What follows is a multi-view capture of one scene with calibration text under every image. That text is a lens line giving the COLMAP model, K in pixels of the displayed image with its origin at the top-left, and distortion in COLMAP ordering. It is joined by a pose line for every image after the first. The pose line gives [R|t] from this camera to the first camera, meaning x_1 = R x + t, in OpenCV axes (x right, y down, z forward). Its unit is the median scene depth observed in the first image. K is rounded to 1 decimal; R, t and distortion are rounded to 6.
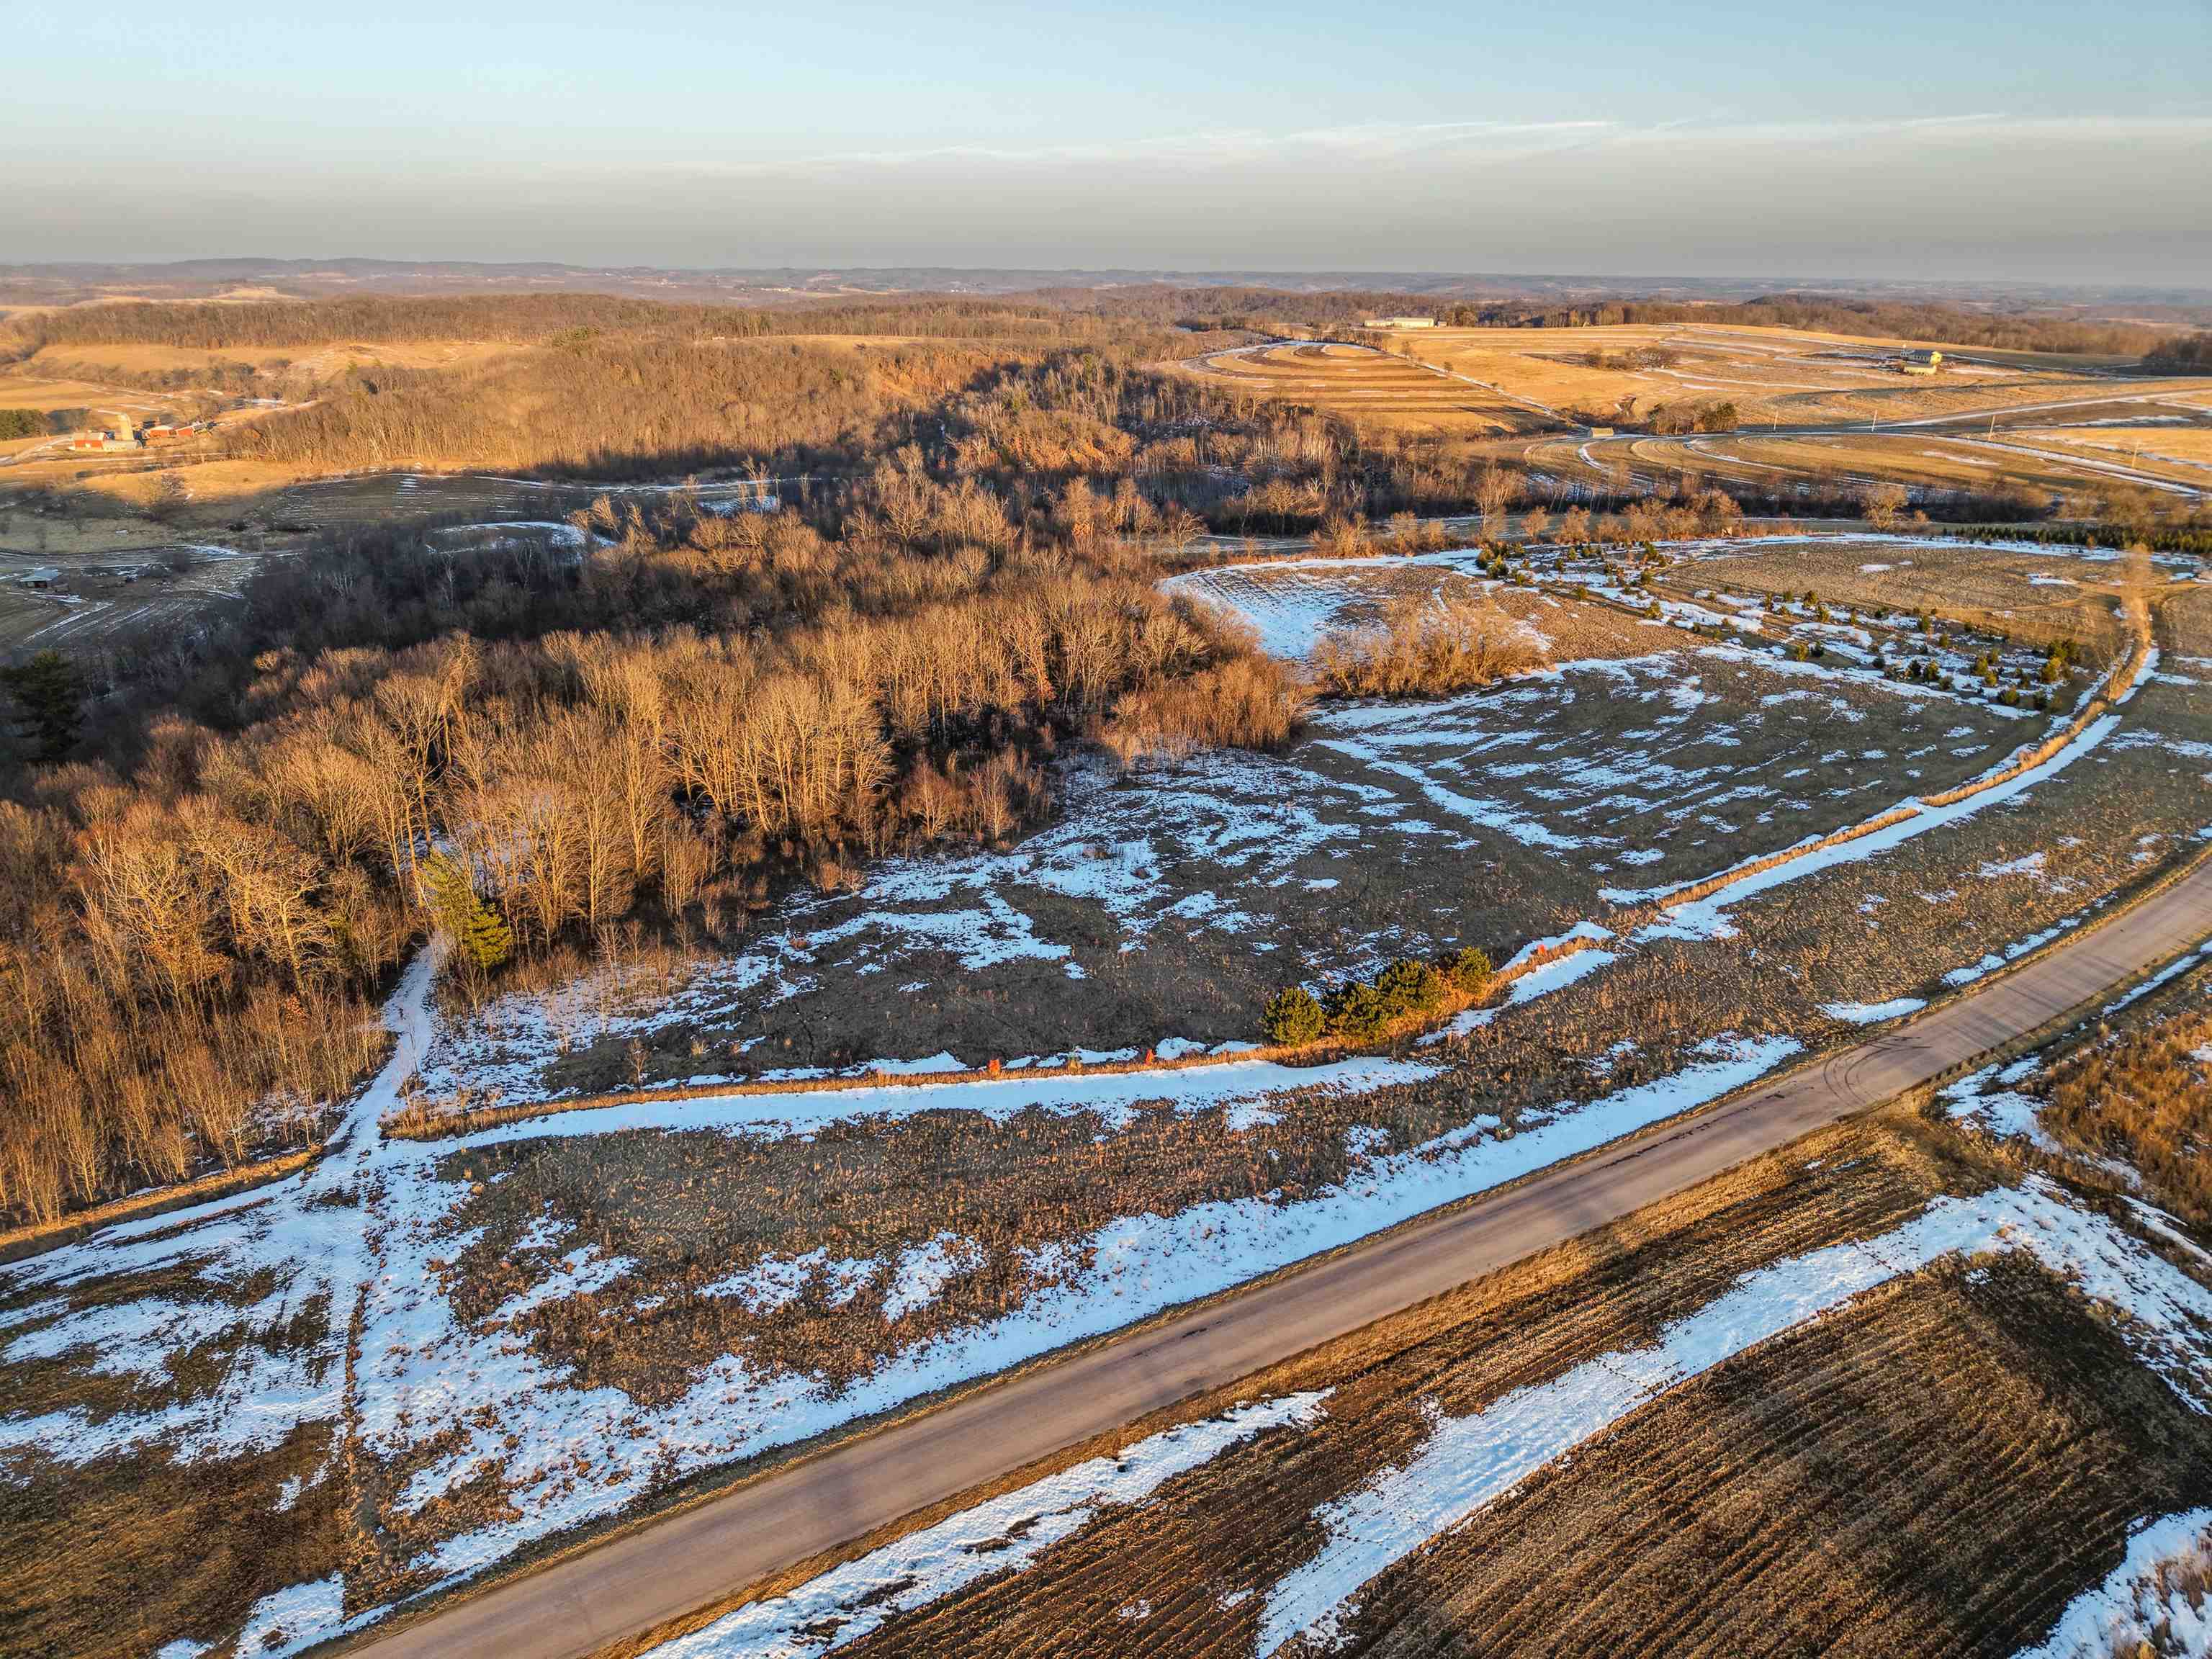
lens RADIAL K [[1502.2, 0, 1106.0], [0, 1502.2, 829.5], [0, 0, 1]] dist [0.005898, -0.001566]
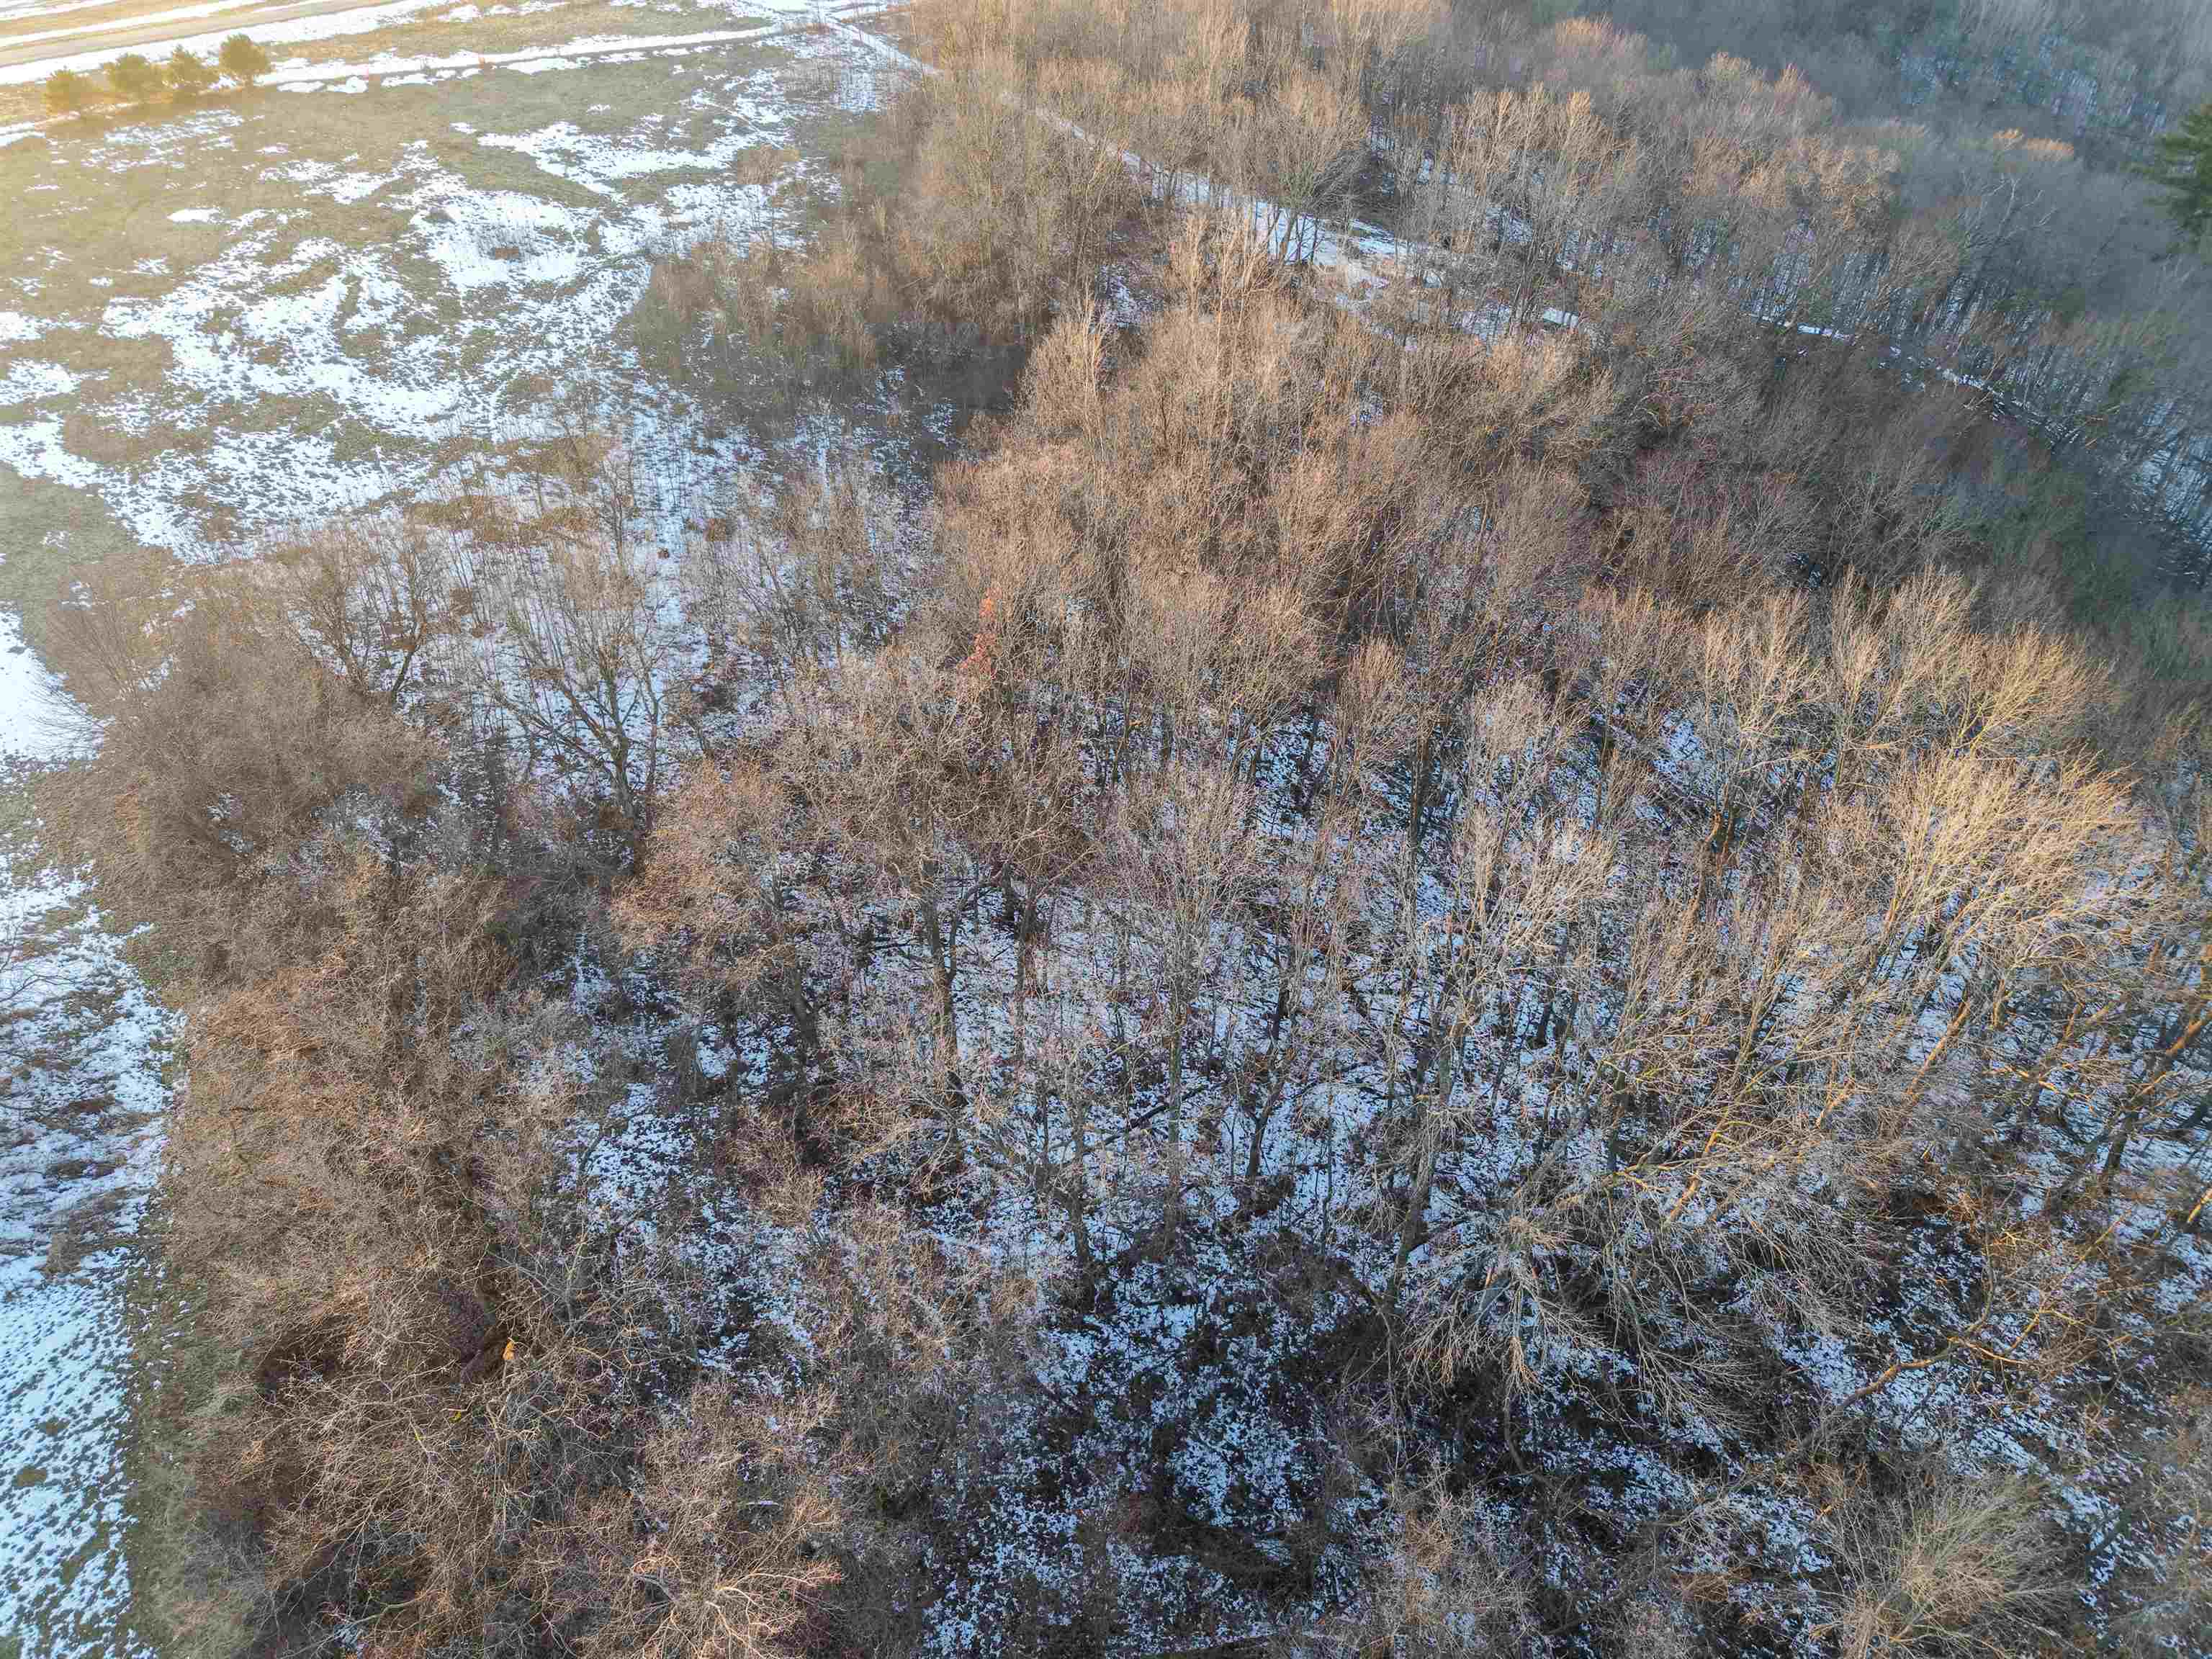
lens RADIAL K [[1507.6, 0, 1106.0], [0, 1507.6, 829.5], [0, 0, 1]] dist [0.000626, -0.004242]
pose [[-0.885440, 0.278310, -0.372210, 0.117808], [-0.171918, 0.547928, 0.818669, -0.618993], [0.431788, 0.788871, -0.437311, 2.124408]]
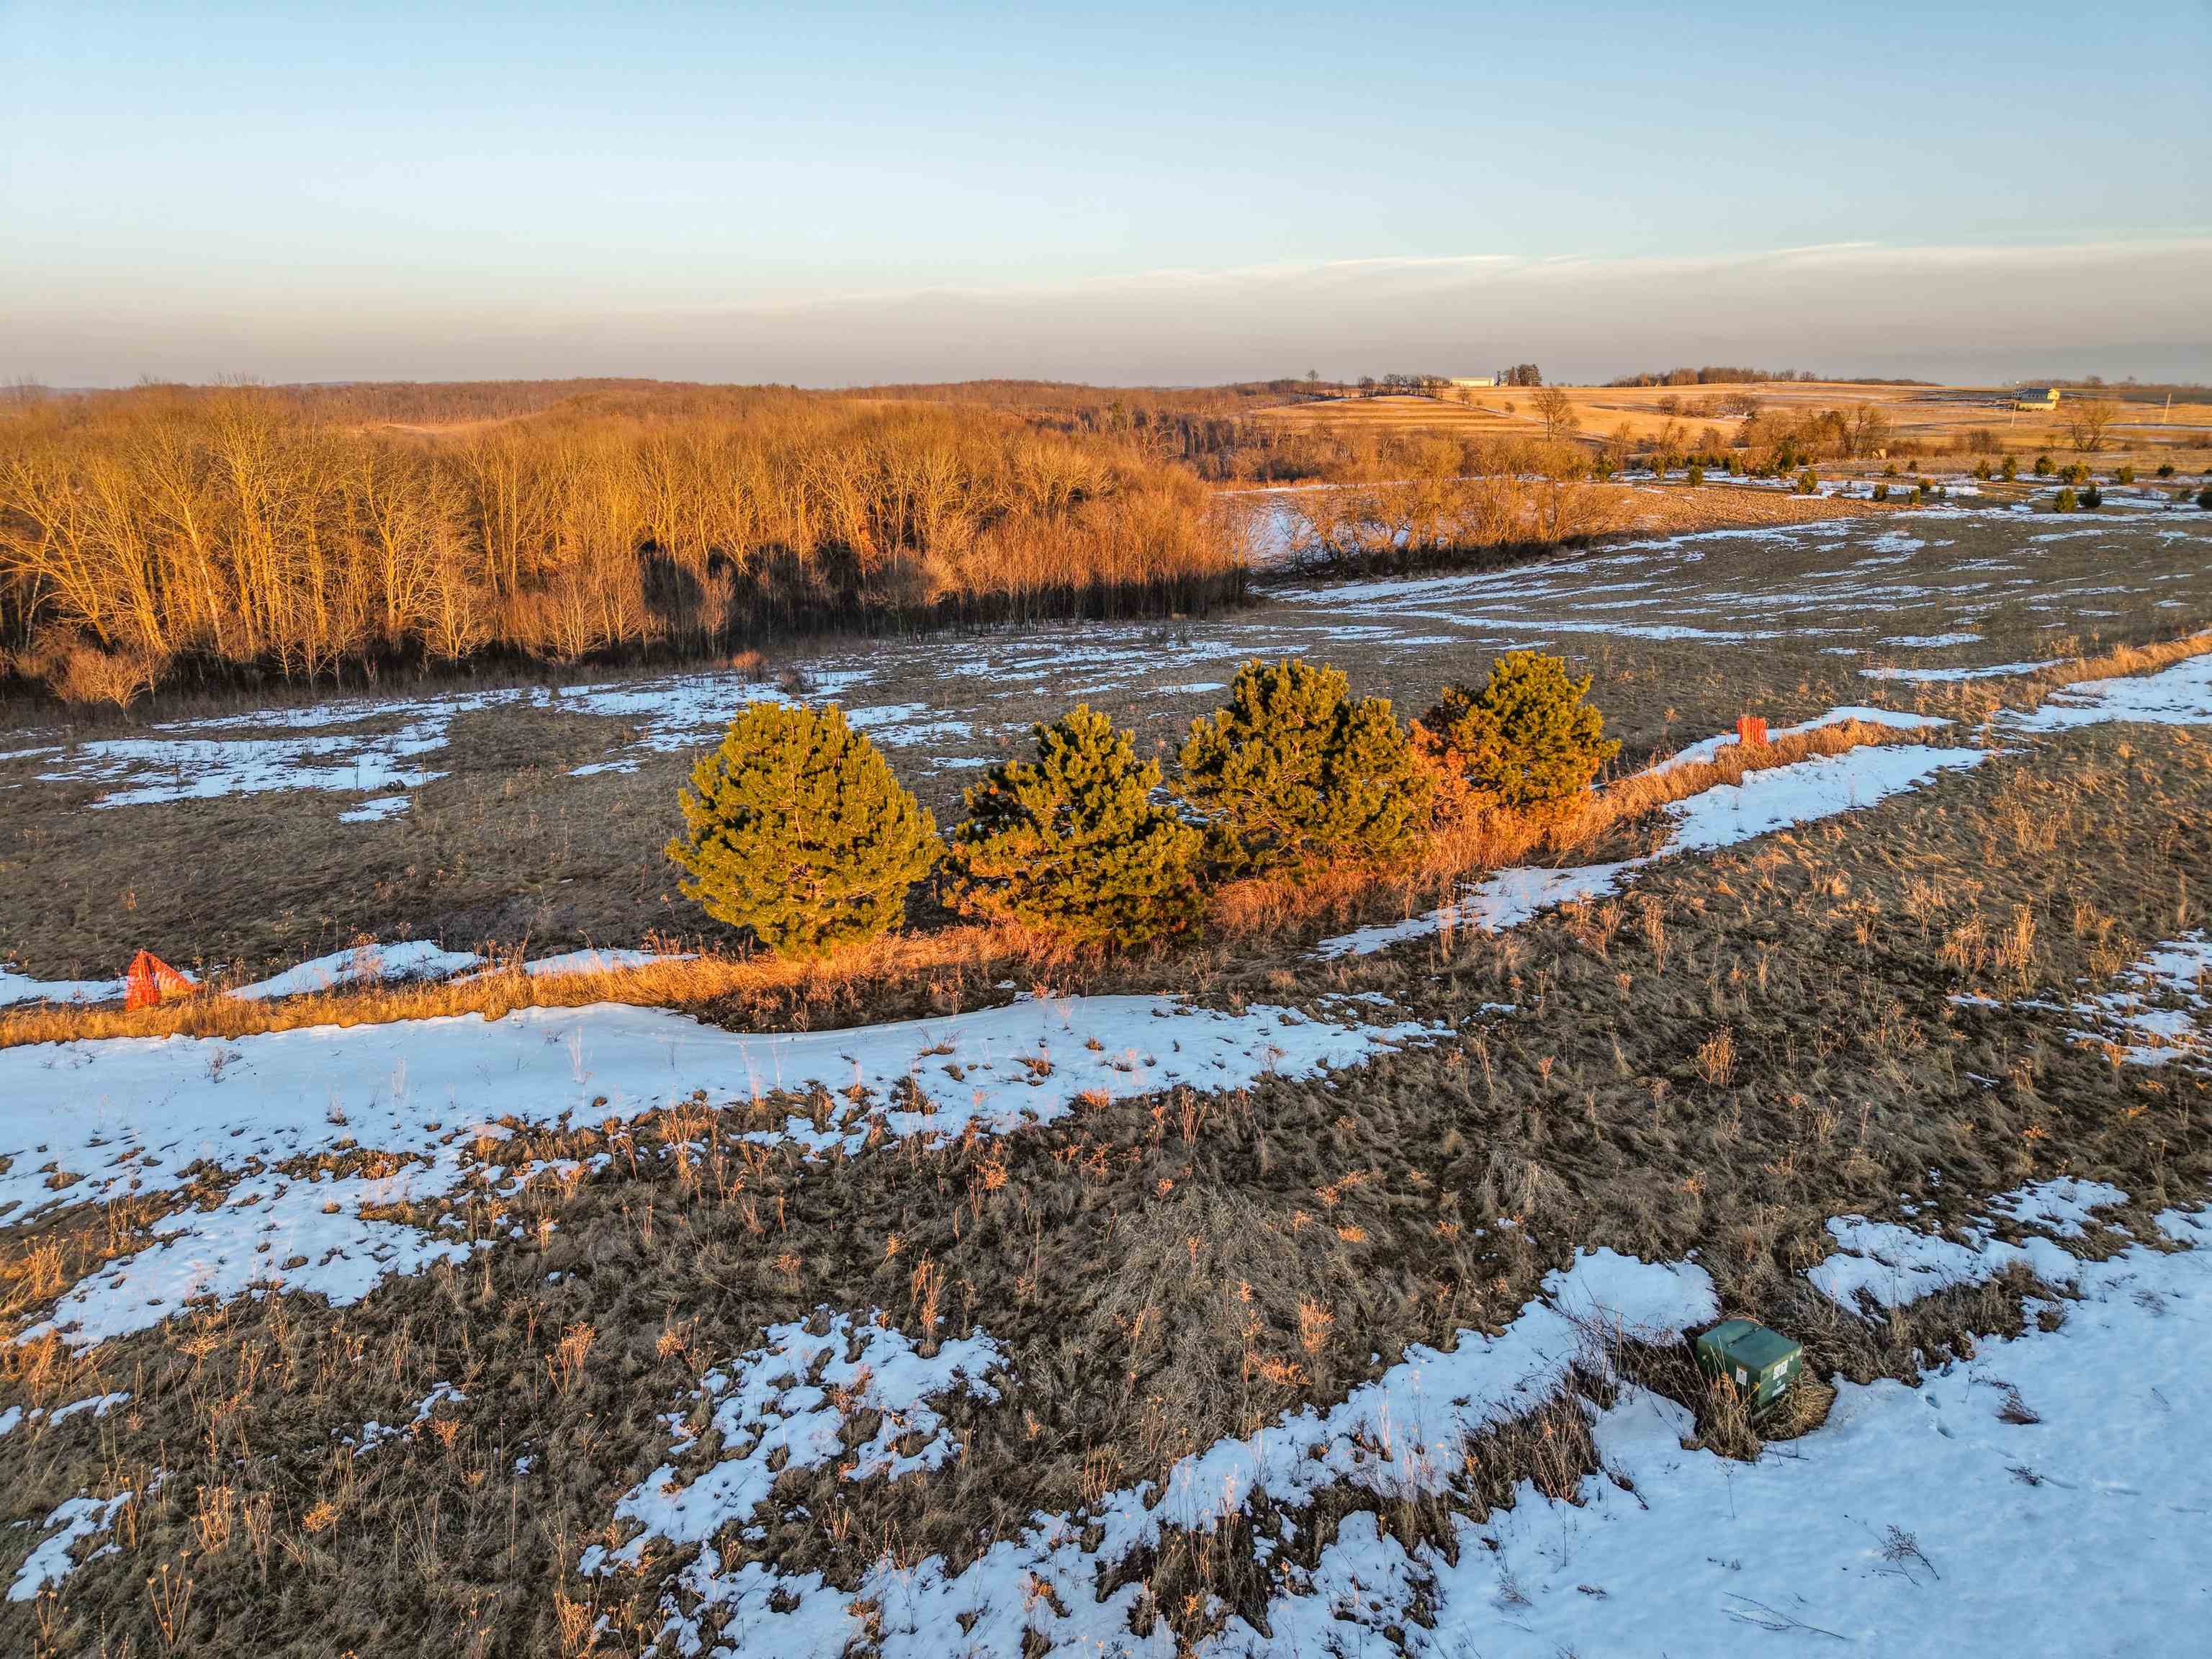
lens RADIAL K [[1507.6, 0, 1106.0], [0, 1507.6, 829.5], [0, 0, 1]] dist [0.000626, -0.004242]
pose [[0.999000, 0.000972, -0.044698, 0.165642], [-0.004272, 0.997265, -0.073789, 0.126823], [0.044504, 0.073906, 0.996272, 0.675360]]
